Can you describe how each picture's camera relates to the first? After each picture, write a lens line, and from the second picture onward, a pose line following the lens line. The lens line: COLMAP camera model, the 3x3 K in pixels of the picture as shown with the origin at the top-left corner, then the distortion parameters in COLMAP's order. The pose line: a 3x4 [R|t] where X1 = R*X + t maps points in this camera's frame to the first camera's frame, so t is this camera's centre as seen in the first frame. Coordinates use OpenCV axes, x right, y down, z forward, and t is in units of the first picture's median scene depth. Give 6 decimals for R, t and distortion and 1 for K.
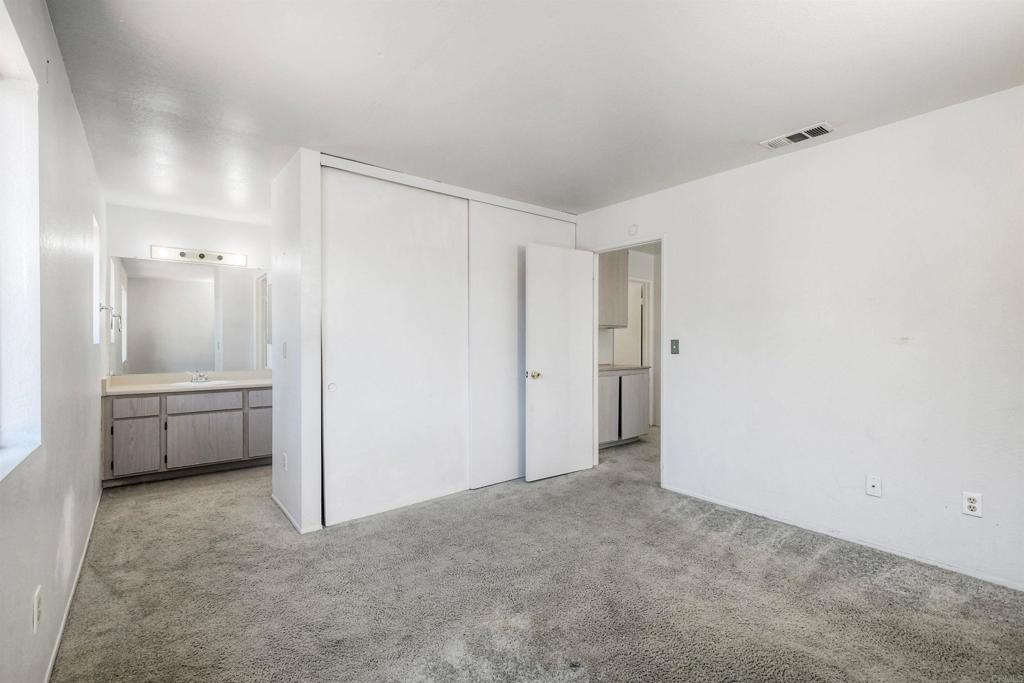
lens RADIAL K [[457.4, 0, 509.6], [0, 457.4, 342.7], [0, 0, 1]] dist [0.000189, 0.000141]
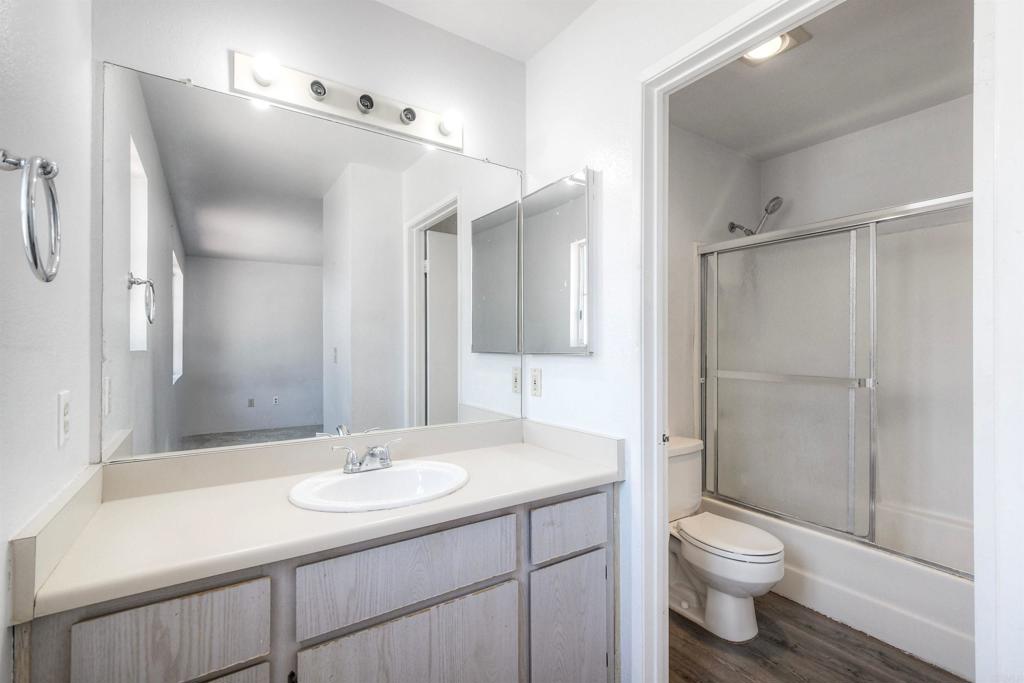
lens RADIAL K [[454.4, 0, 512.0], [0, 454.4, 341.5], [0, 0, 1]] dist [0.002165, -0.000162]
pose [[0.996605, -0.002449, -0.082292, -0.562102], [0.001758, 0.999963, -0.008468, -0.004764], [0.082310, 0.008294, 0.996572, 0.700149]]
